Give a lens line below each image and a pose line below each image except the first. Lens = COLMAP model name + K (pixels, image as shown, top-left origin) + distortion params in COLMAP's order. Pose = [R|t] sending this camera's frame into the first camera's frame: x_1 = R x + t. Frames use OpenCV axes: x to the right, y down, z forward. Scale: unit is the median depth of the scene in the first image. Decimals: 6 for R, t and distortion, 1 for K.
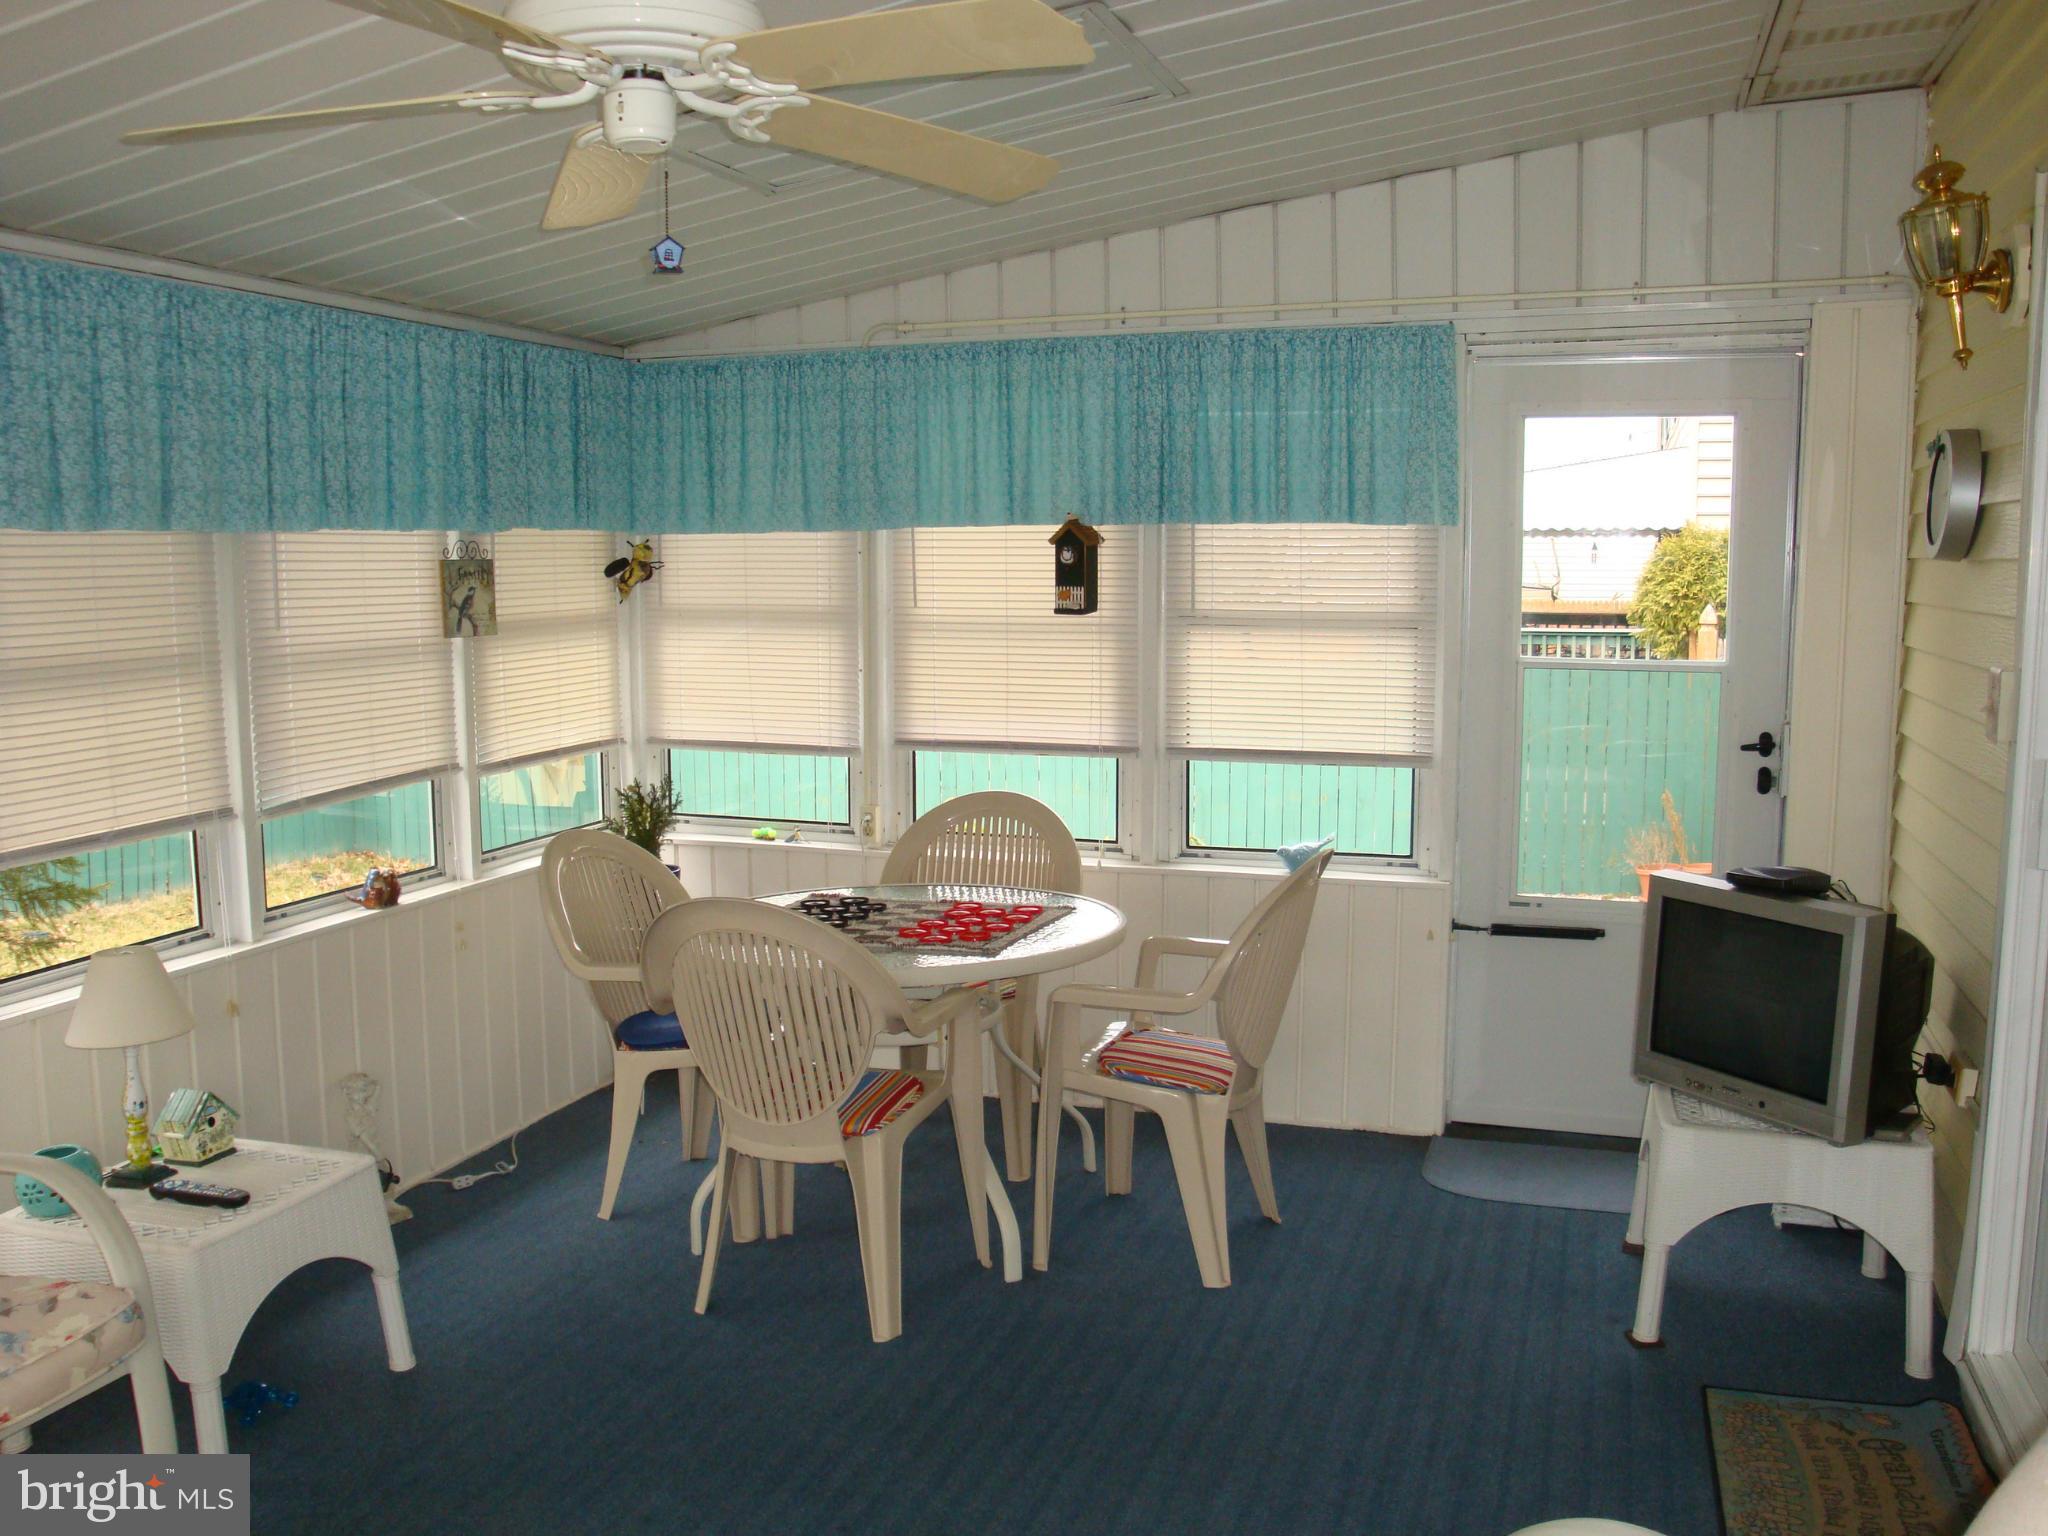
lens RADIAL K [[1725.3, 0, 1024.0], [0, 1725.3, 768.0], [0, 0, 1]] dist [-0.052997, 0.012403]
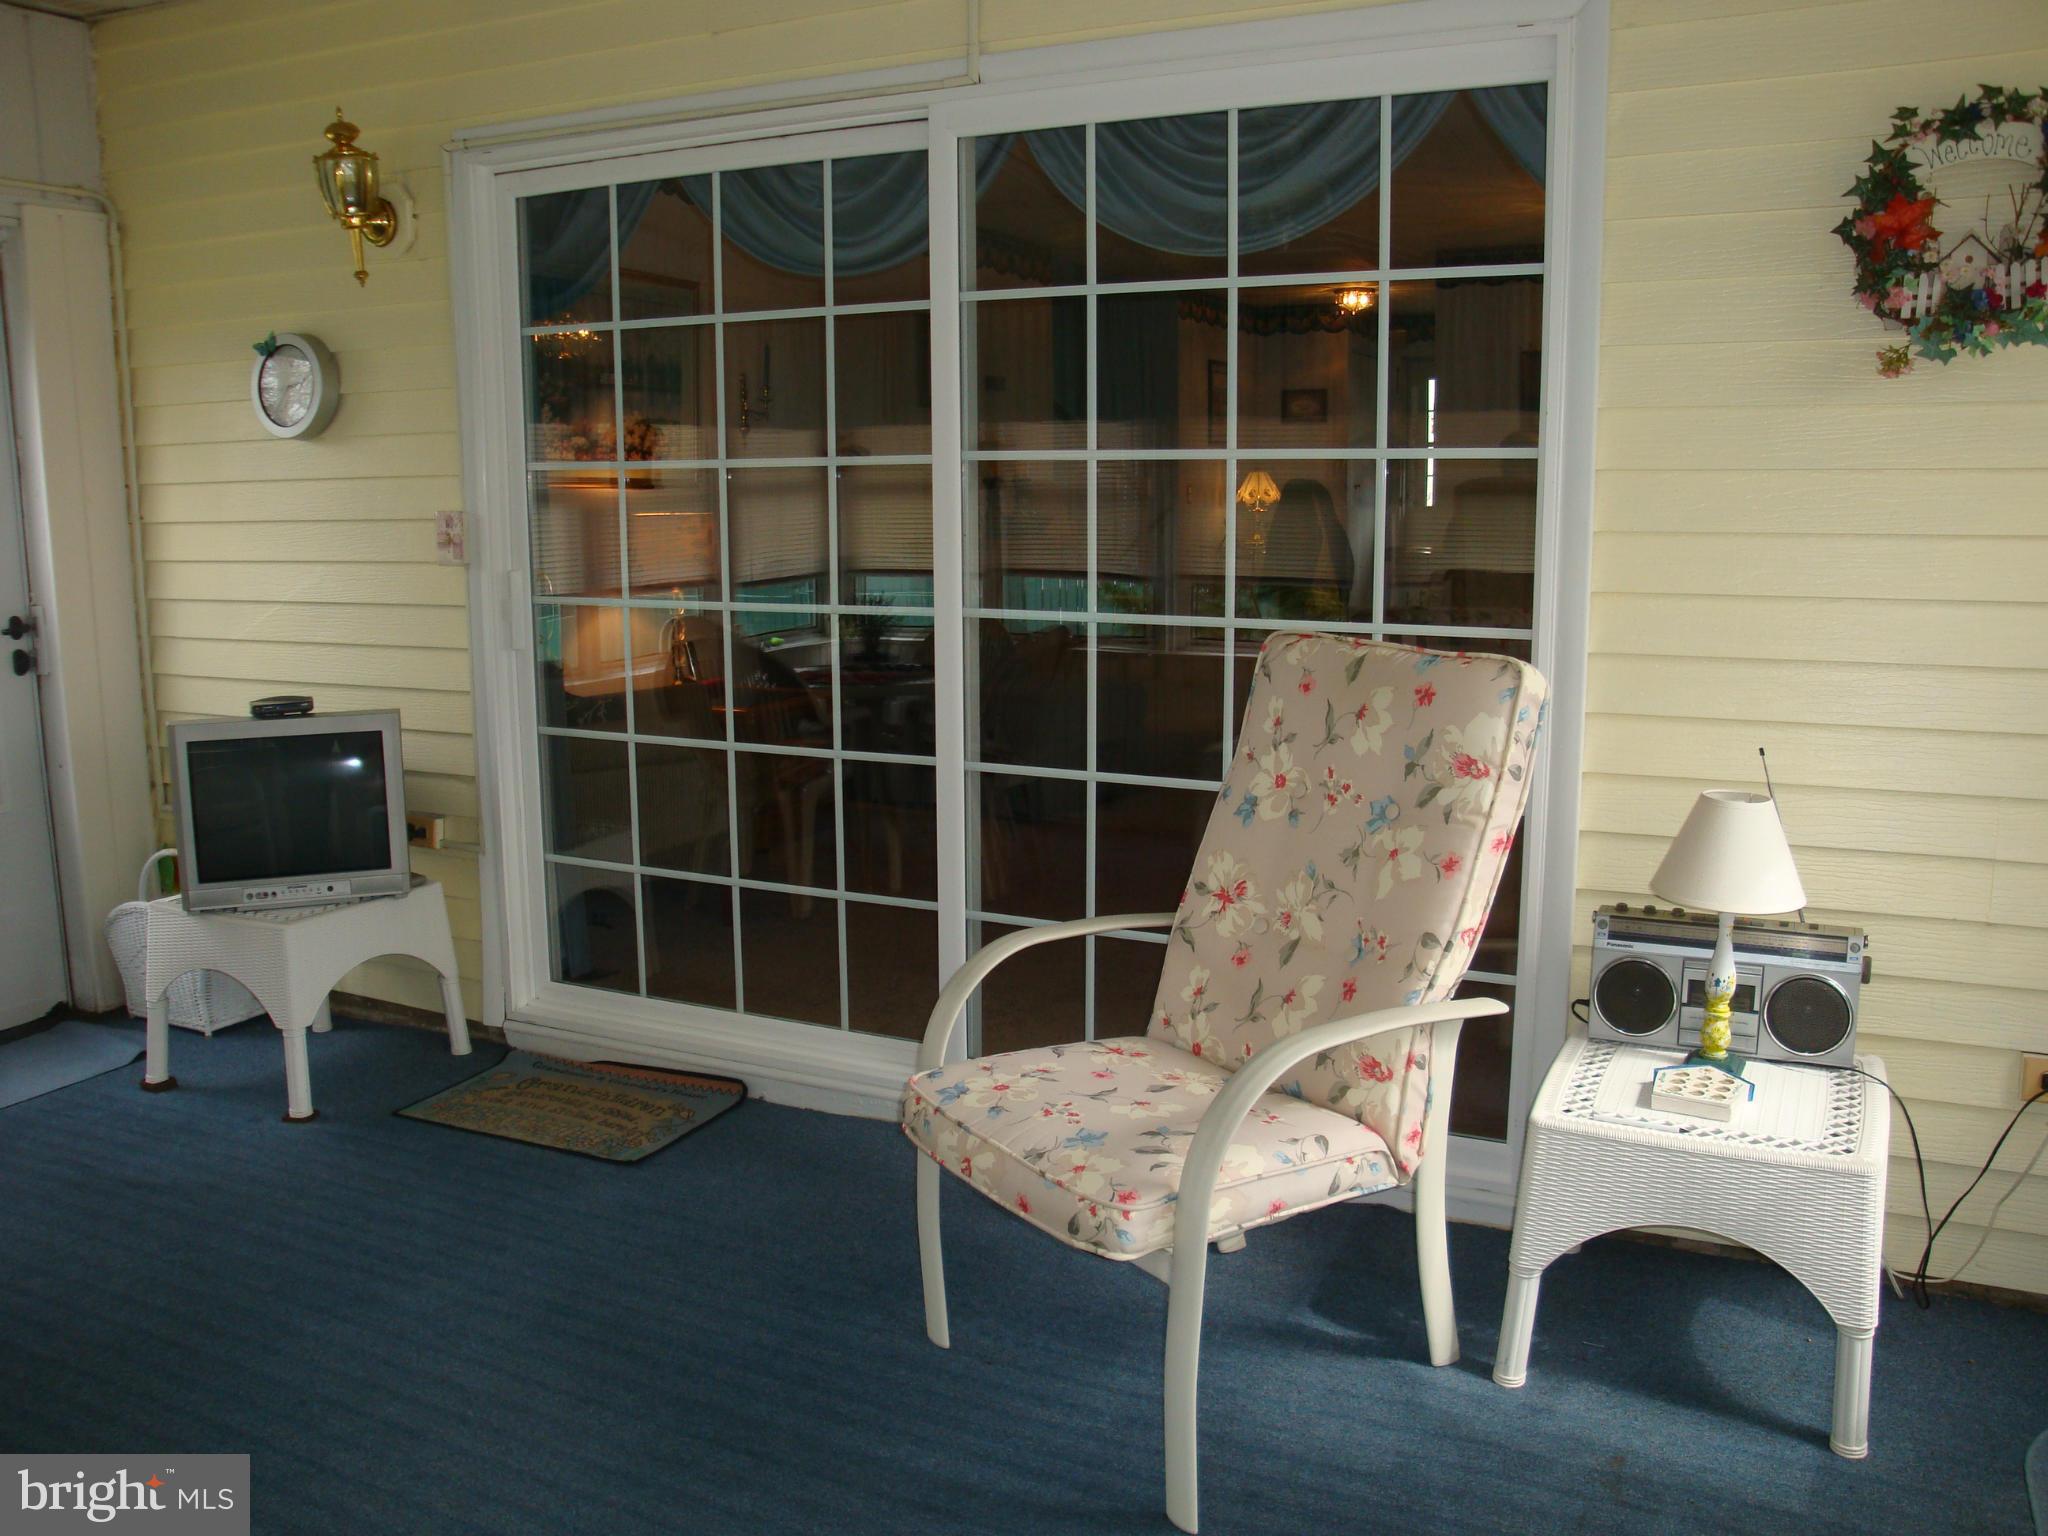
lens RADIAL K [[1725.3, 0, 1024.0], [0, 1725.3, 768.0], [0, 0, 1]] dist [-0.052997, 0.012403]
pose [[0.129210, -0.155551, 0.979341, -0.715580], [0.126524, 0.982134, 0.139301, 0.007032], [-0.983512, 0.105912, 0.146582, 0.353749]]
